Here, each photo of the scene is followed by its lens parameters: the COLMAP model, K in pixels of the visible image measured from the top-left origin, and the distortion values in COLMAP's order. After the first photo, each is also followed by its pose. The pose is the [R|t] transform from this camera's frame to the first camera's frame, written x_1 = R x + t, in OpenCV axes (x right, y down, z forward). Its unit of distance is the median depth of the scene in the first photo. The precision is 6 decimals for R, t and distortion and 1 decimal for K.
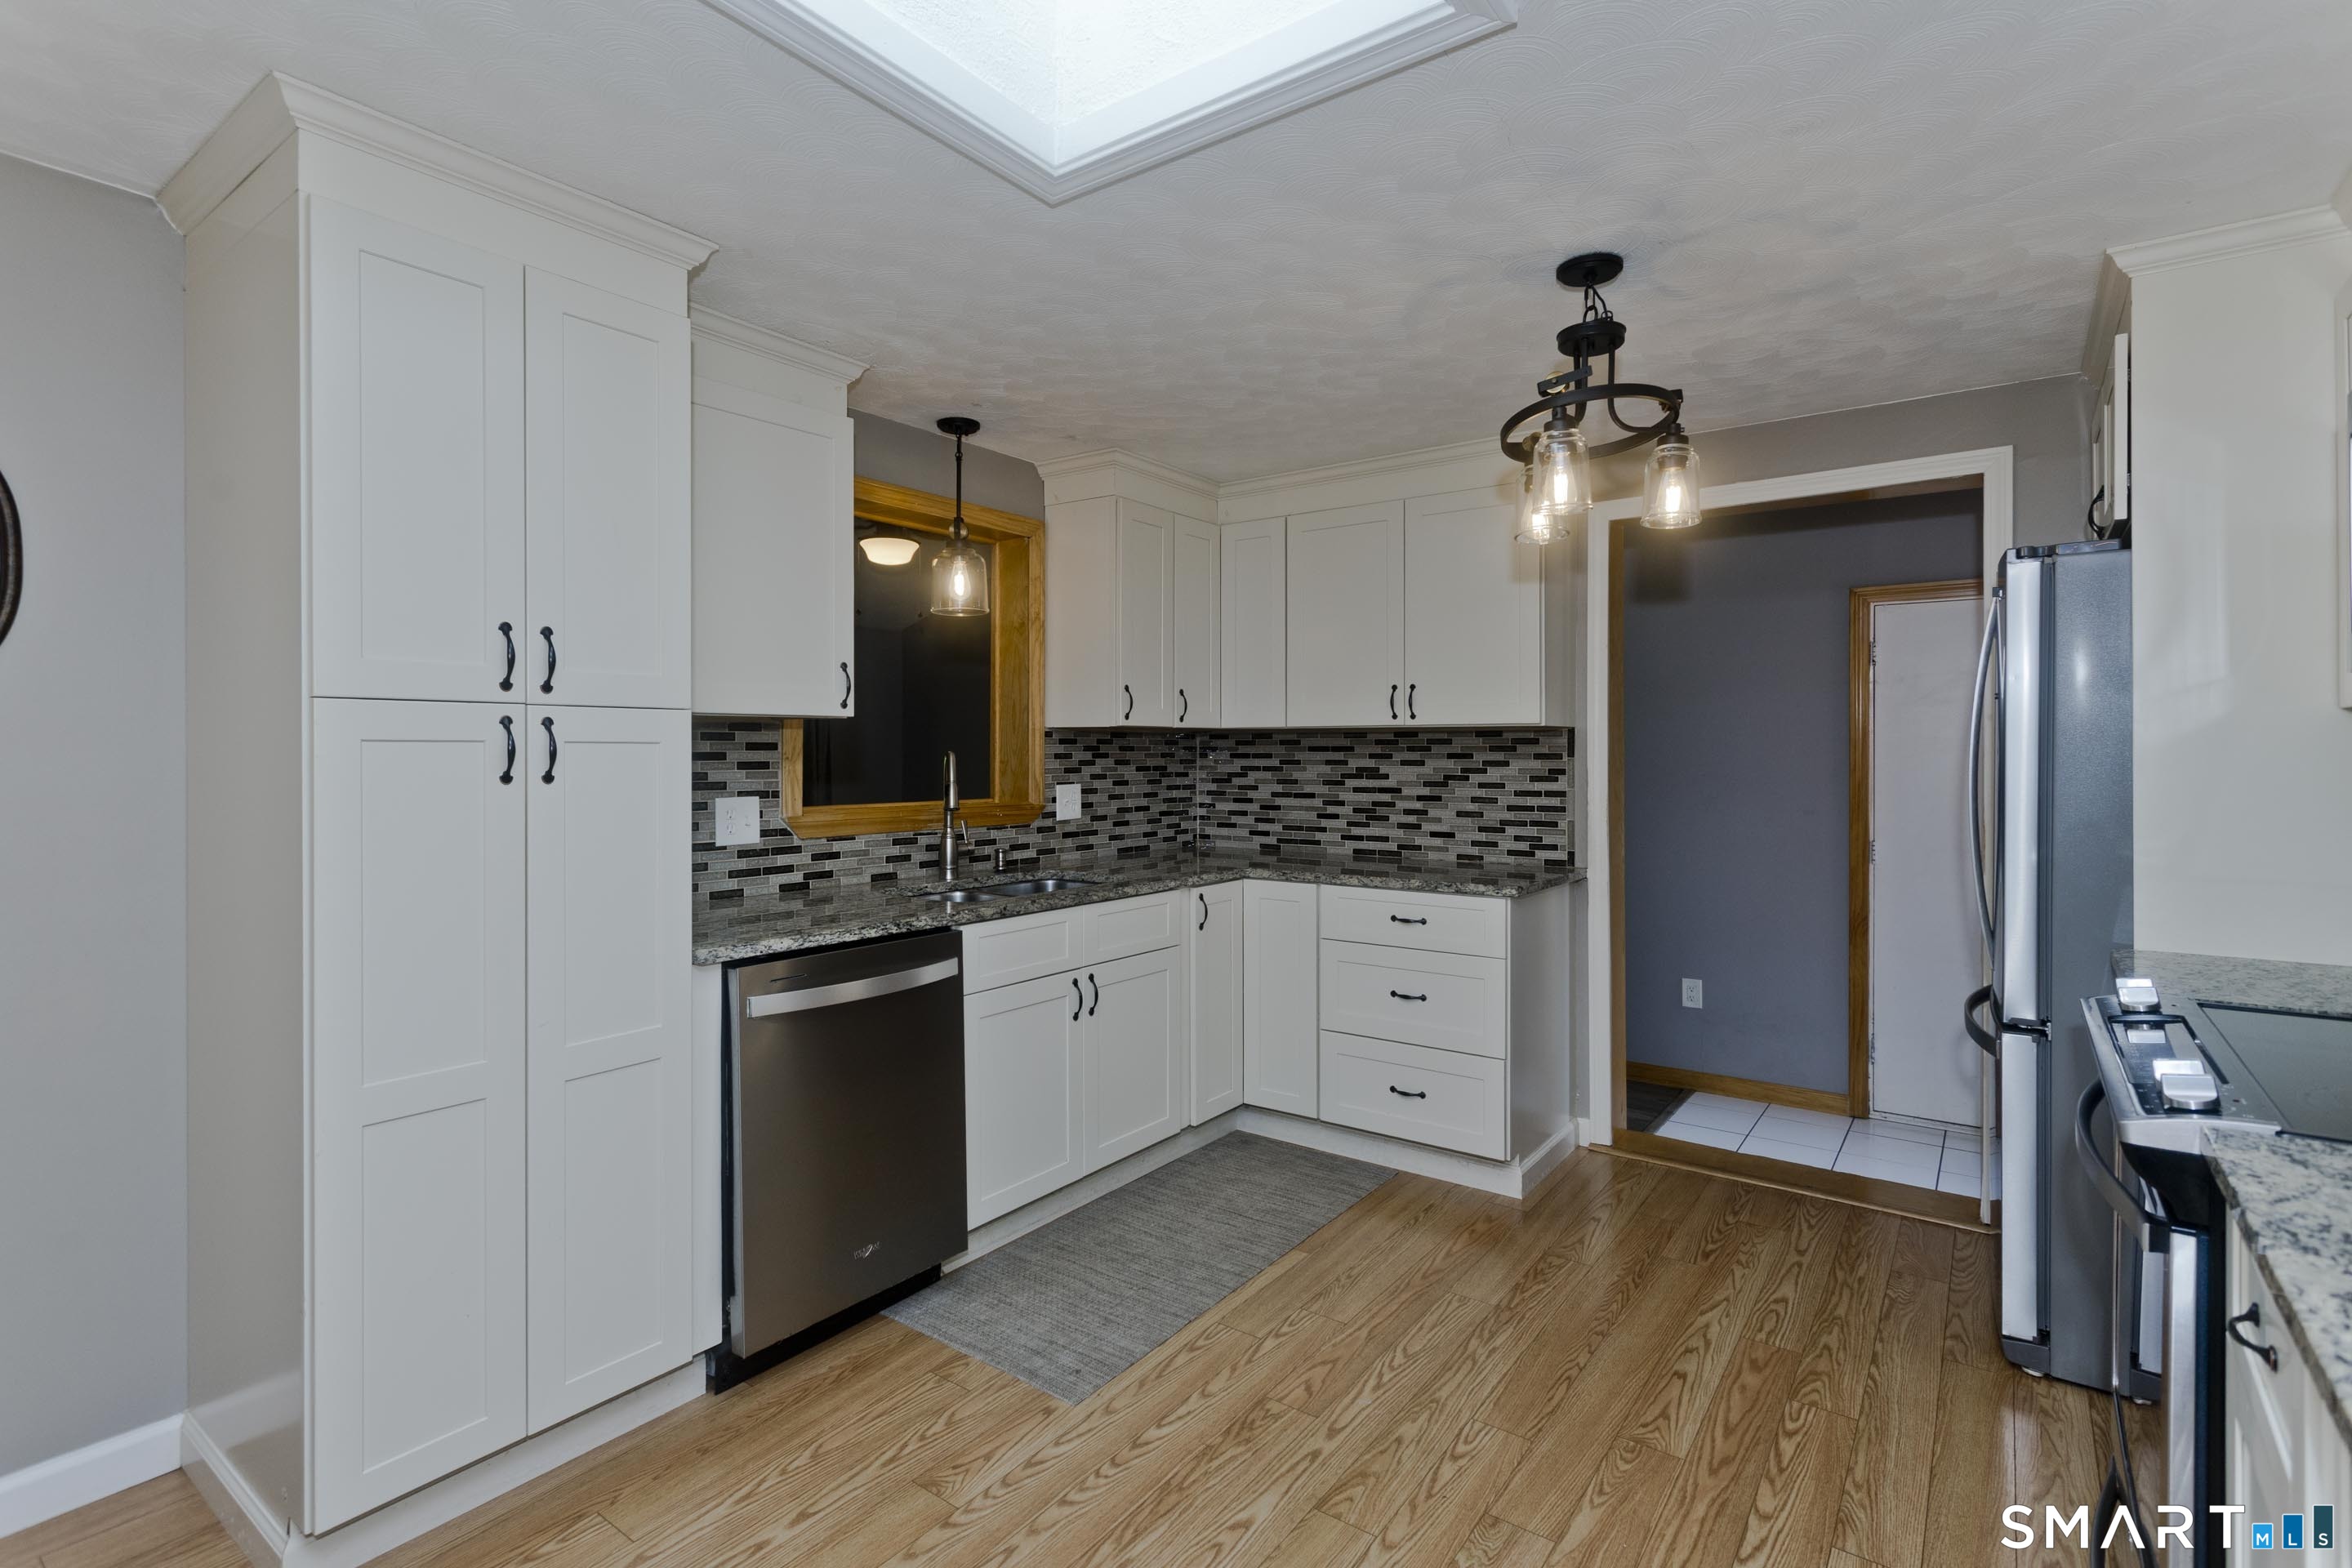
lens RADIAL K [[1127.2, 0, 1188.0], [0, 1127.2, 749.5], [0, 0, 1]] dist [-0.001131, 0.001746]
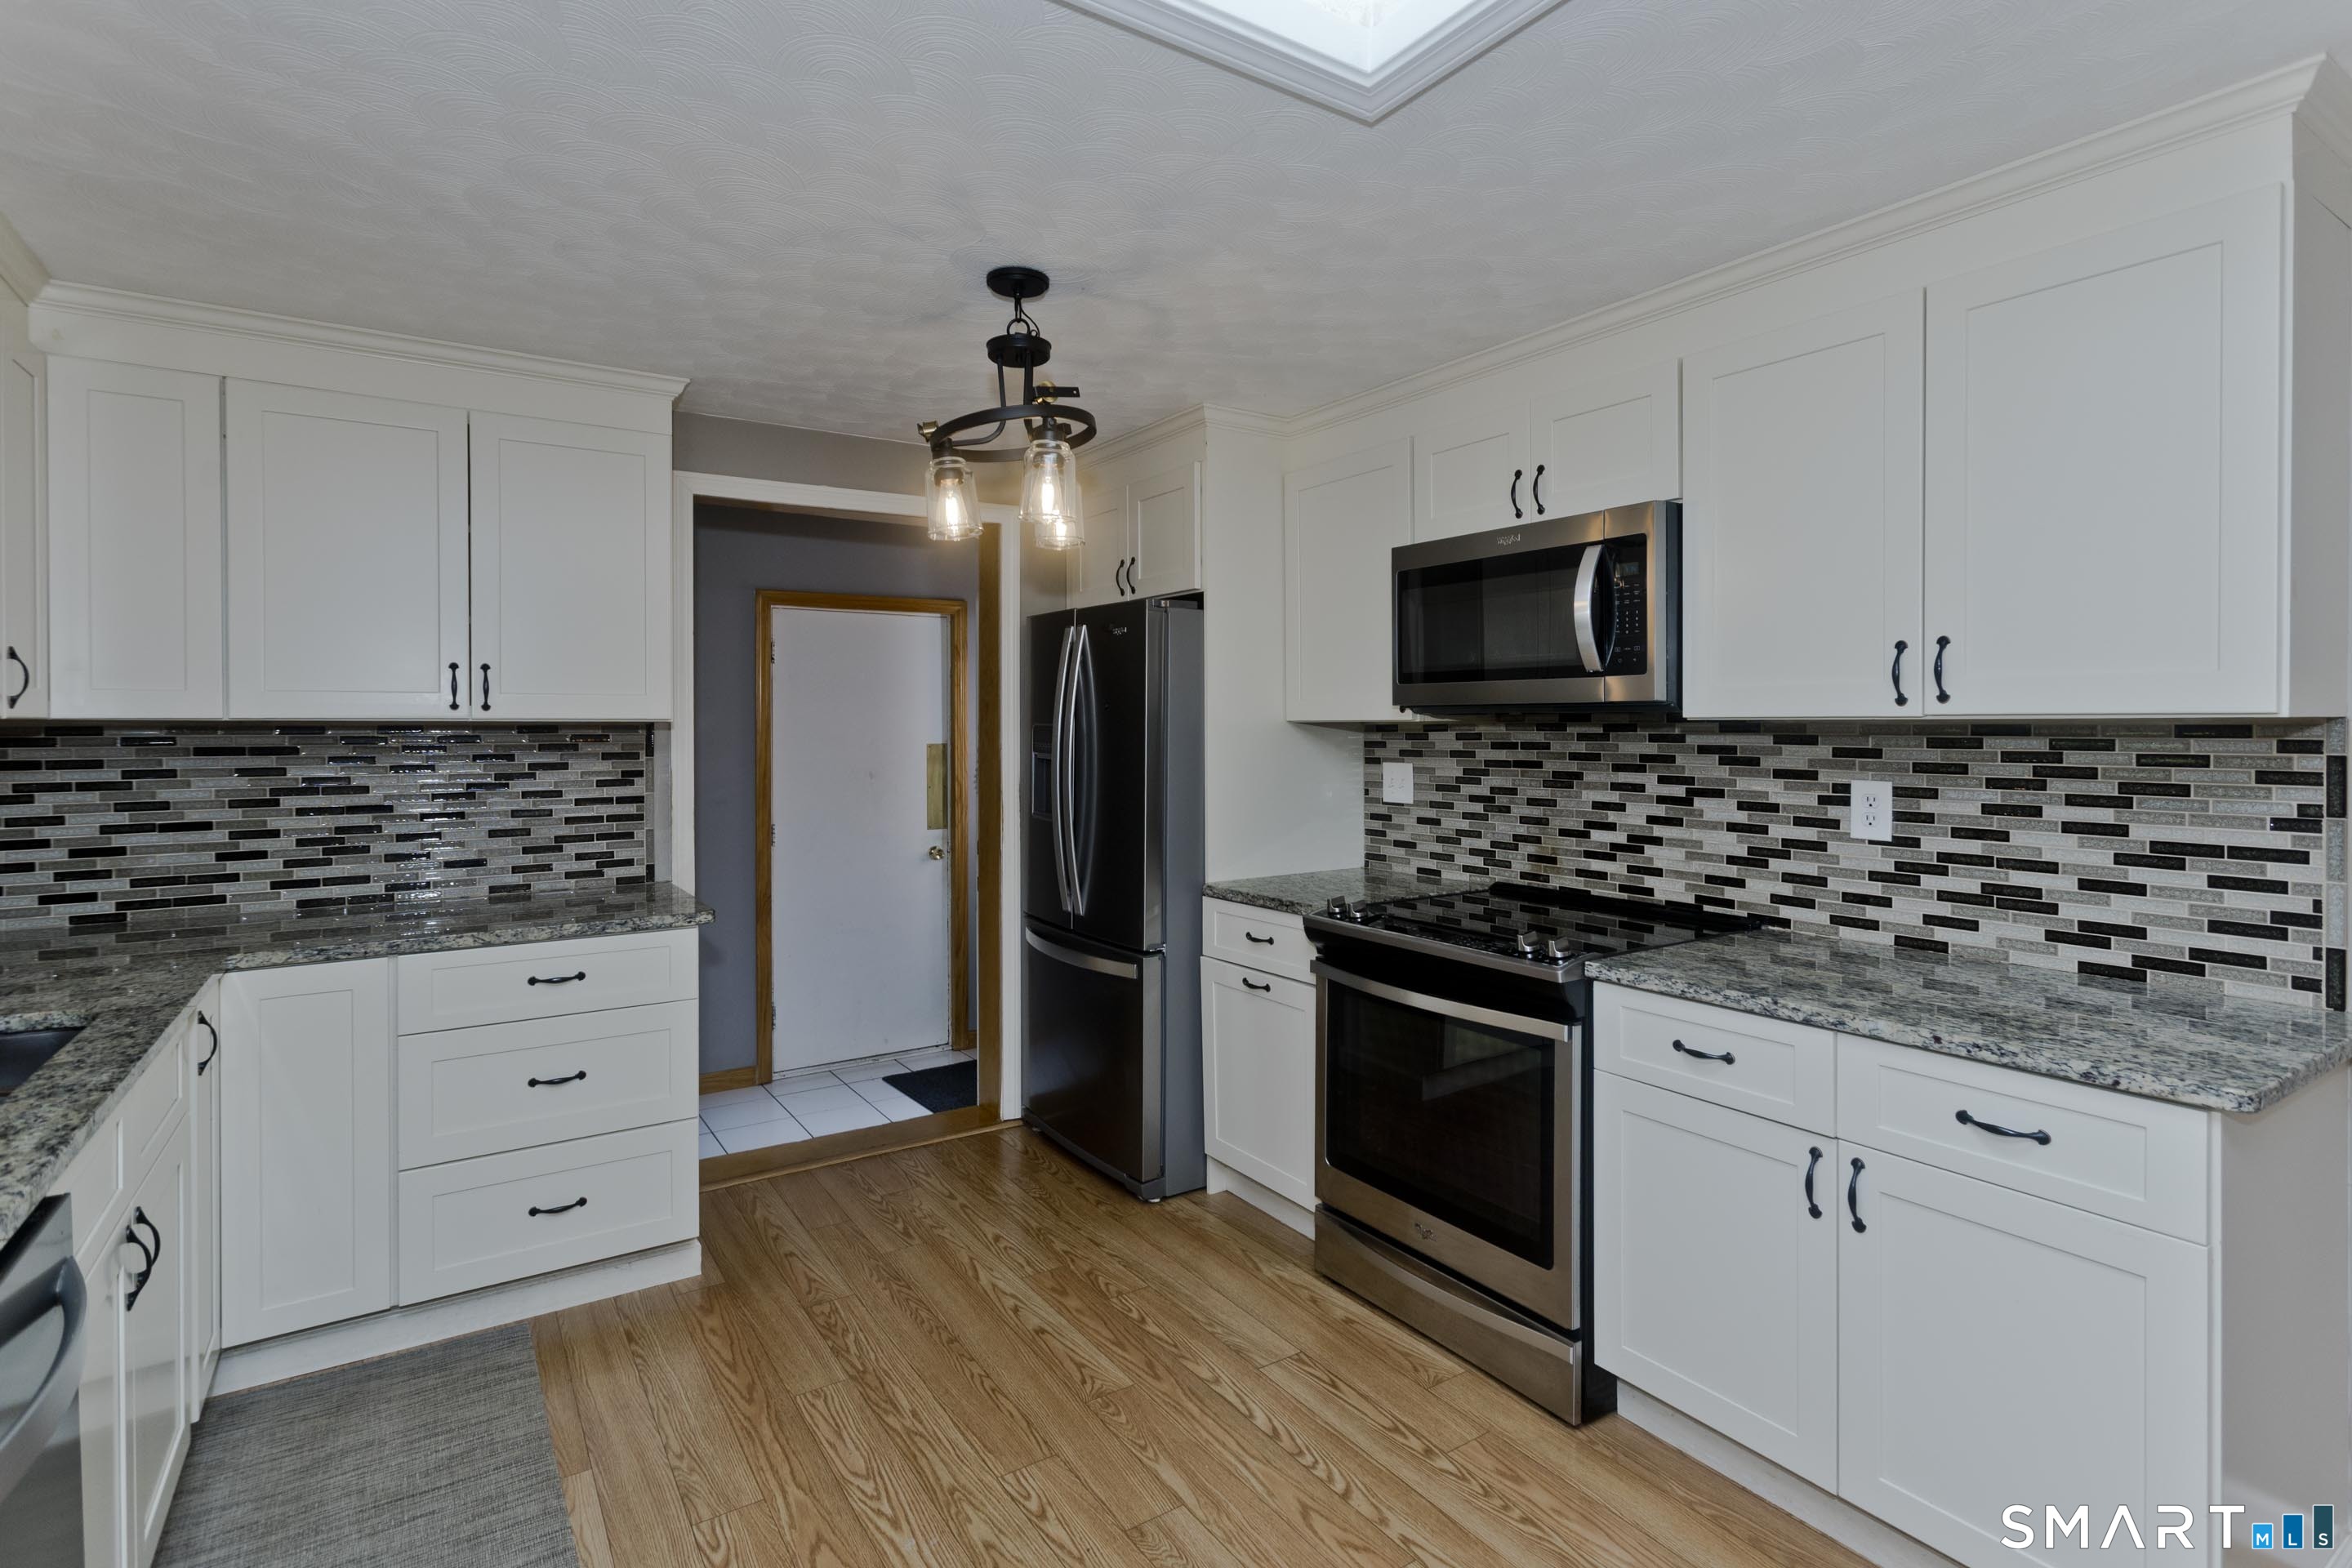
lens RADIAL K [[1127.2, 0, 1173.4], [0, 1127.2, 724.4], [0, 0, 1]] dist [-0.001131, 0.001746]
pose [[0.348038, 0.001255, 0.937479, -0.357362], [0.002093, 0.999996, -0.002116, -0.016301], [-0.937478, 0.002699, 0.348034, 0.337127]]
